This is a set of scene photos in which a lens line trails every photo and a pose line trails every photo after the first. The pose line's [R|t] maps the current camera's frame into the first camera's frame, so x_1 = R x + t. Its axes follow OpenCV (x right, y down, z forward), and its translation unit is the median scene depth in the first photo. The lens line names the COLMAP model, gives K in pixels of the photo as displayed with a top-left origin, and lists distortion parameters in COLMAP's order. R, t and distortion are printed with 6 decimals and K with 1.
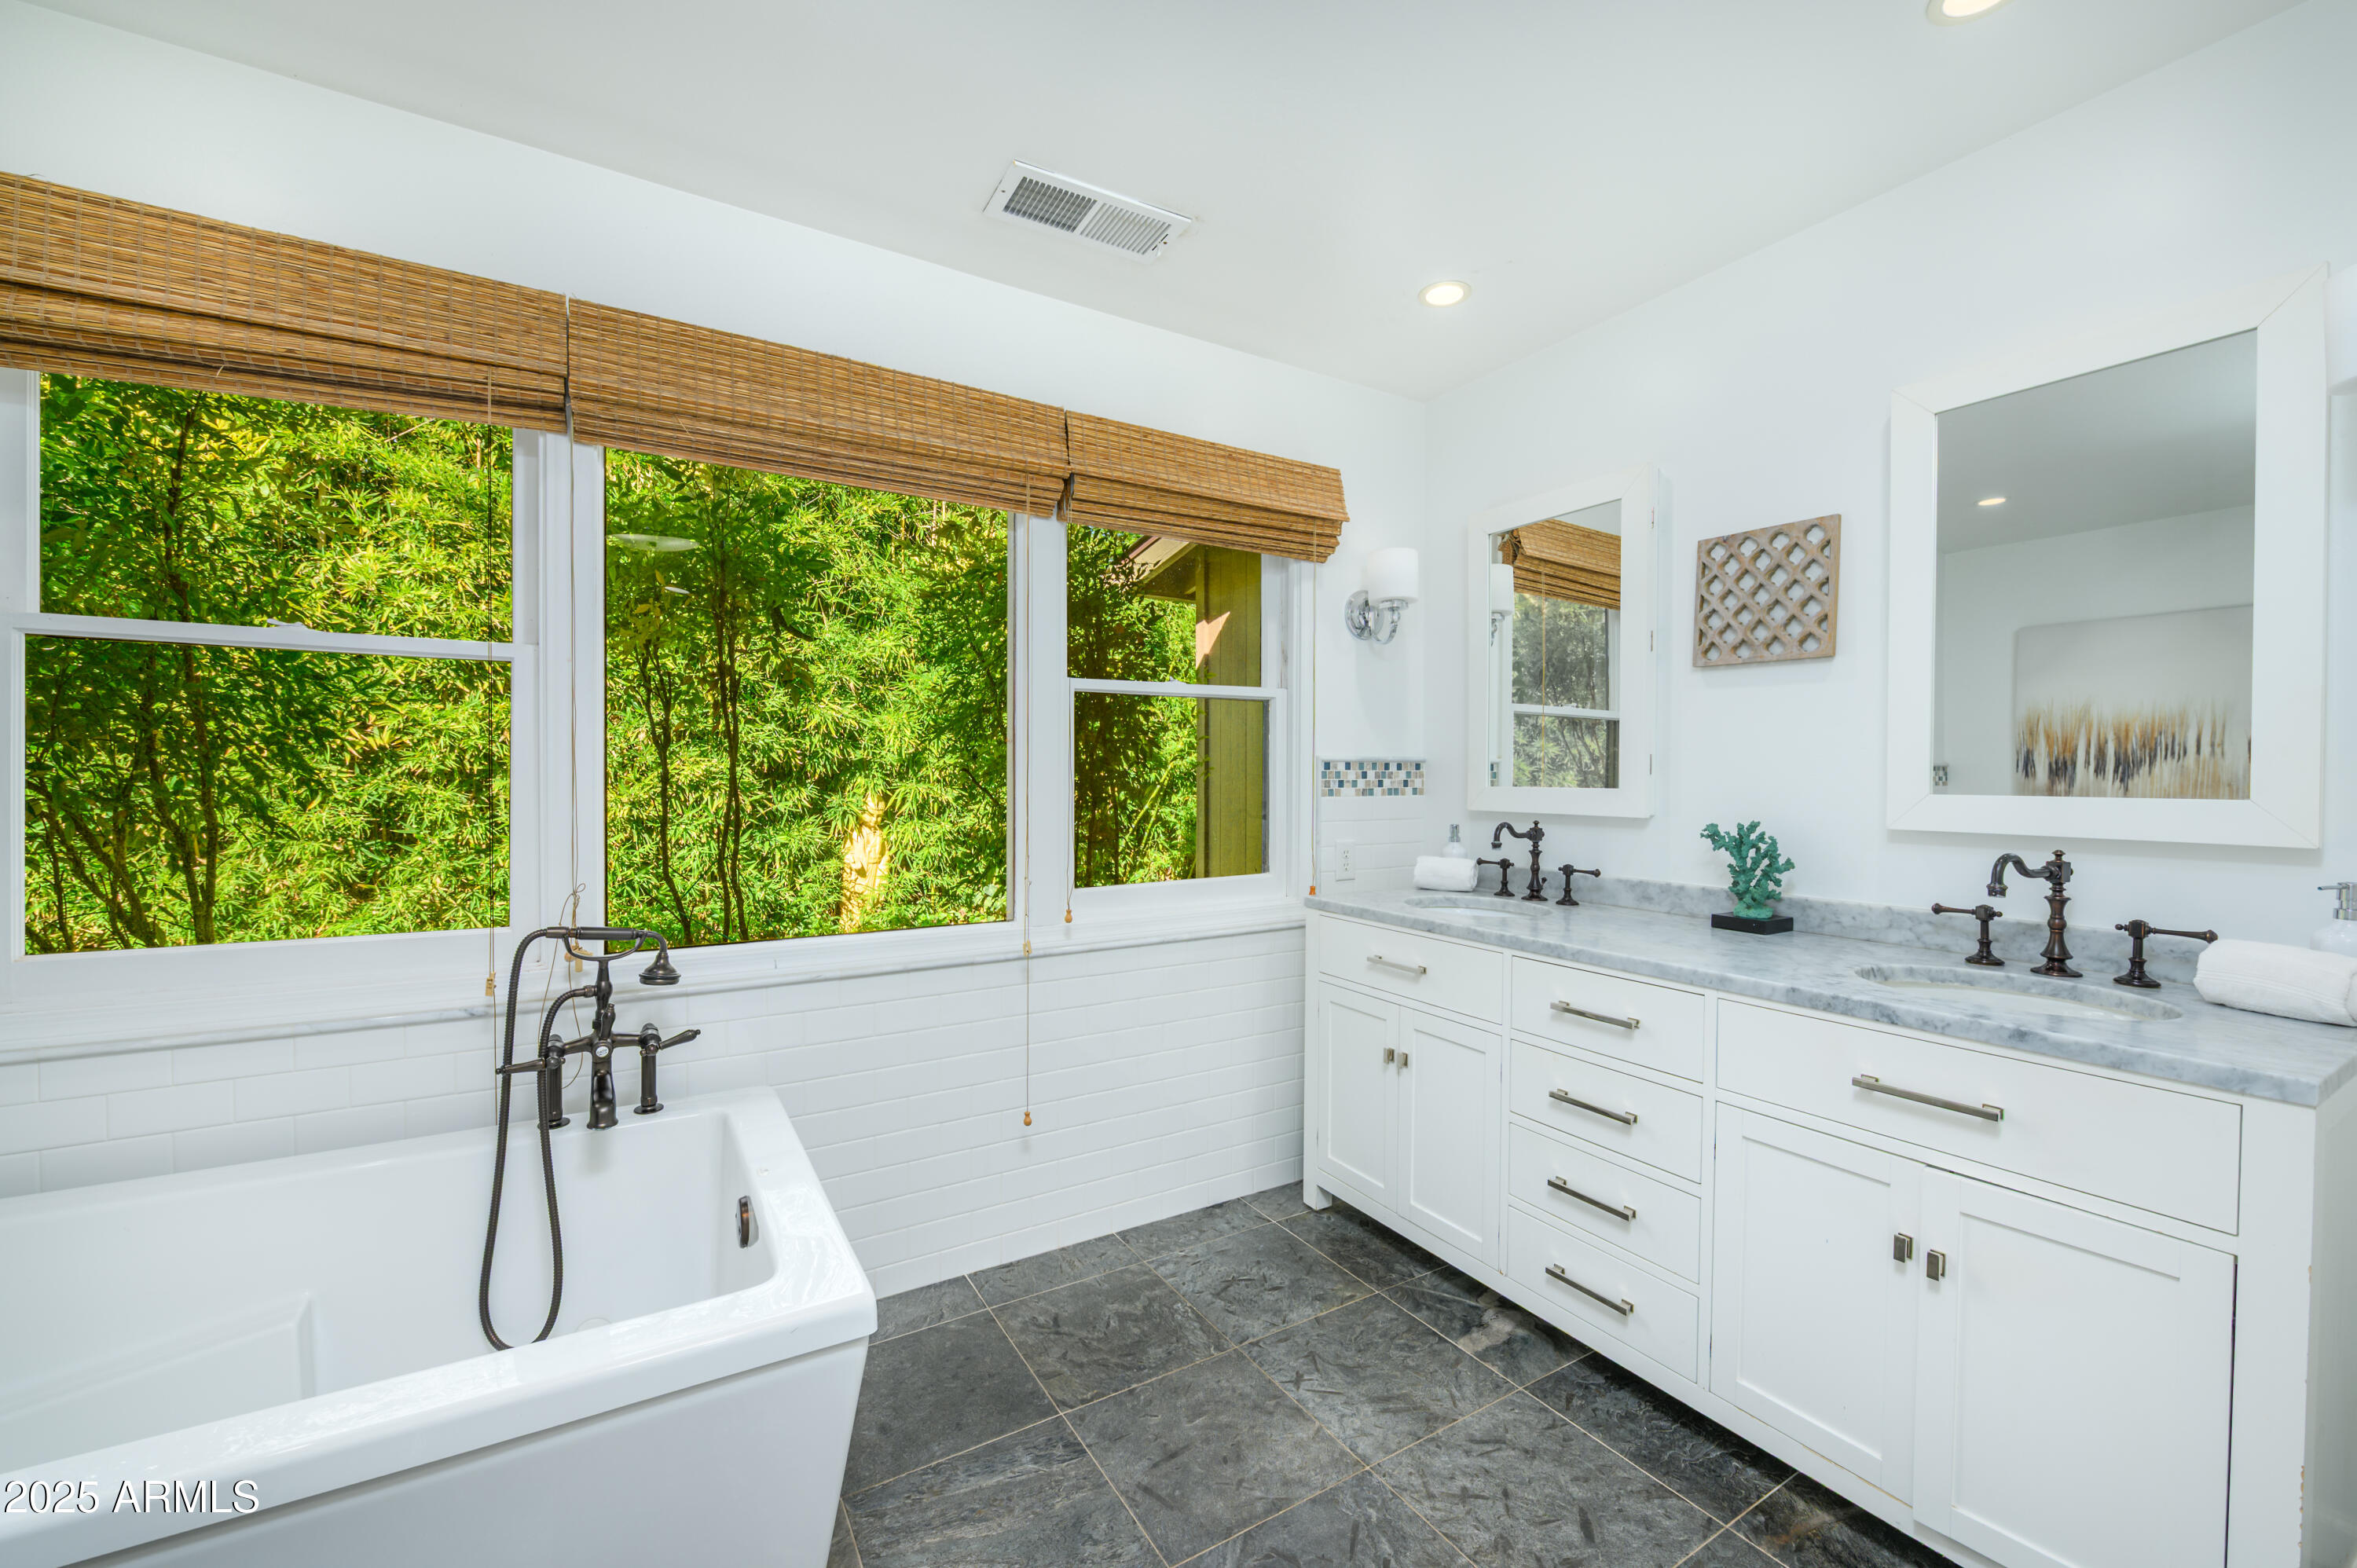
lens RADIAL K [[917.0, 0, 1180.0], [0, 917.0, 781.3], [0, 0, 1]] dist [-0.002616, 0.000026]
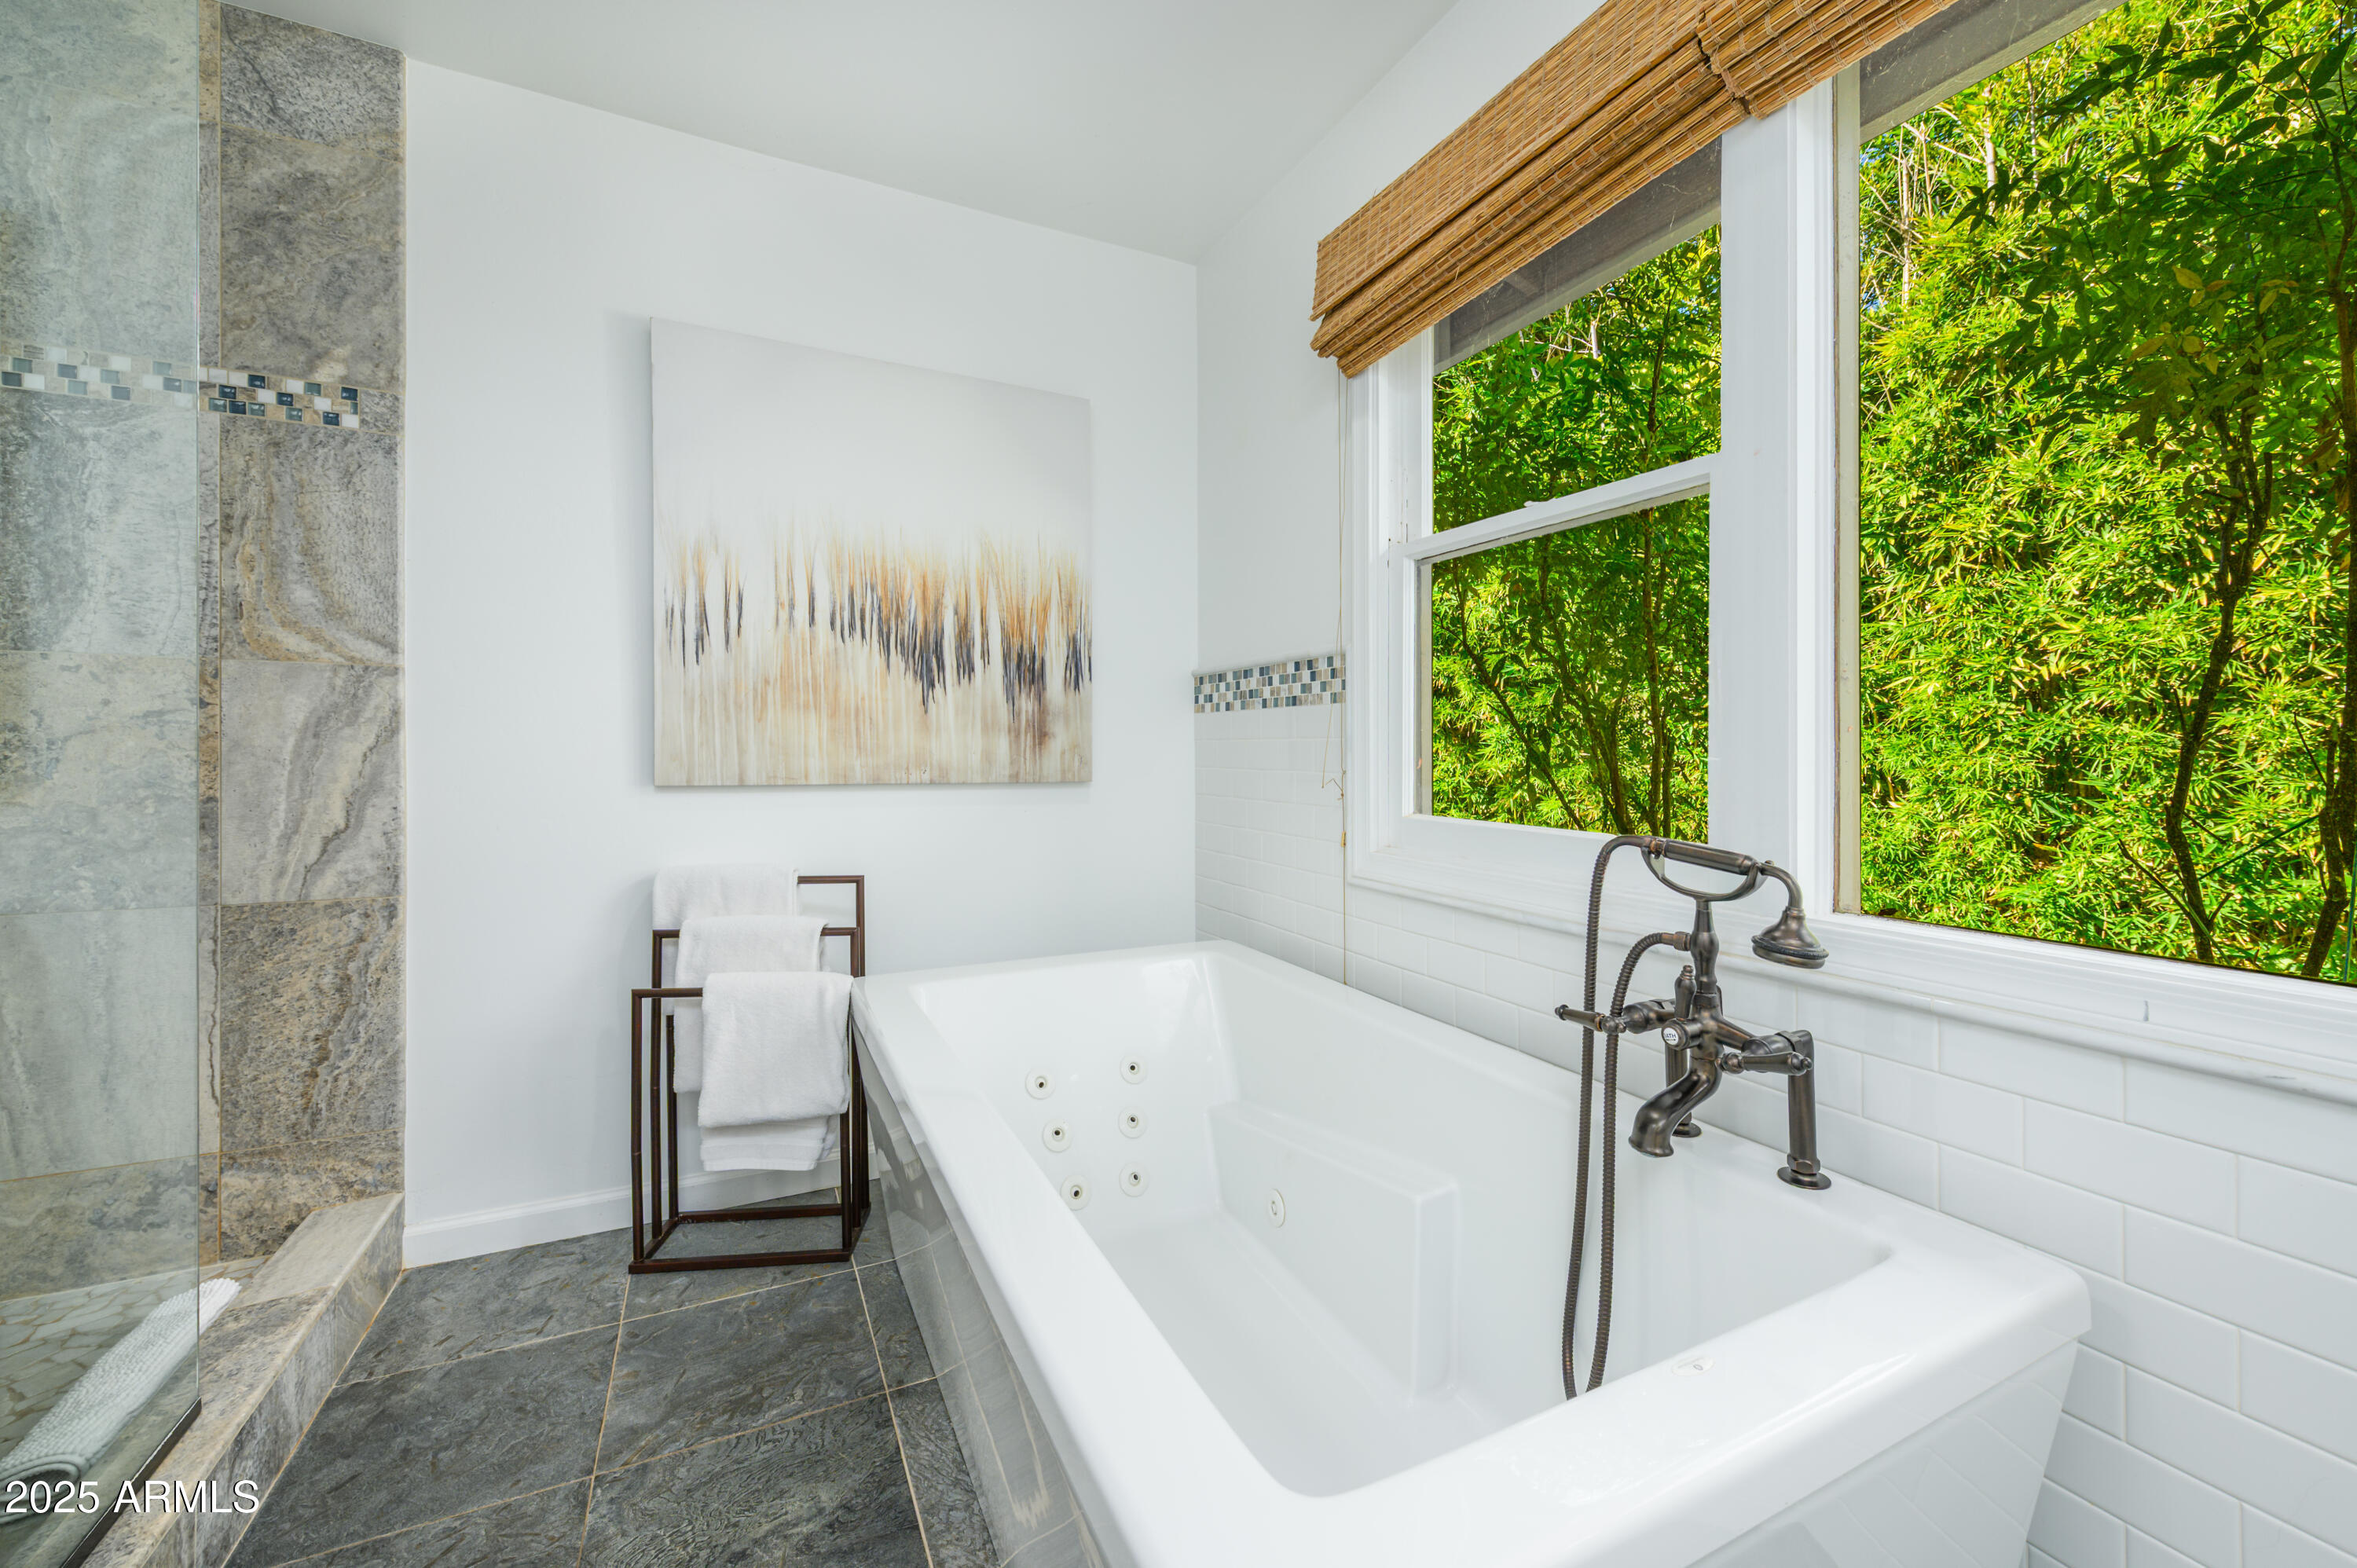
lens RADIAL K [[917.0, 0, 1164.9], [0, 917.0, 757.0], [0, 0, 1]] dist [-0.002616, 0.000026]
pose [[-0.096128, 0.000093, -0.995369, 0.019808], [-0.013754, 0.999904, 0.001422, 0.067987], [0.995274, 0.013827, -0.096117, 0.455878]]
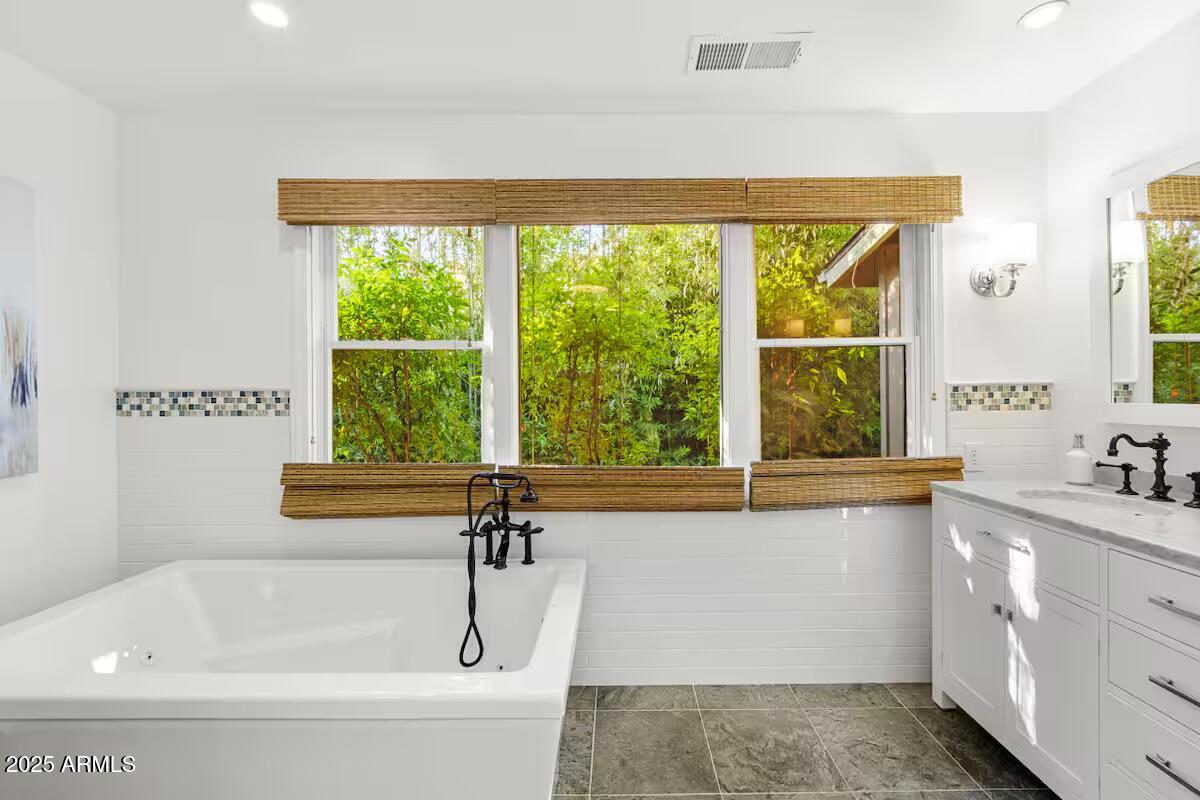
lens RADIAL K [[491.4, 0, 599.3], [0, 491.4, 396.1], [0, 0, 1]] dist [-0.000525, -0.001811]
pose [[0.860800, -0.011310, -0.508818, 0.086357], [0.006173, 0.999912, -0.011783, -0.000680], [0.508907, 0.007002, 0.860793, 0.091219]]
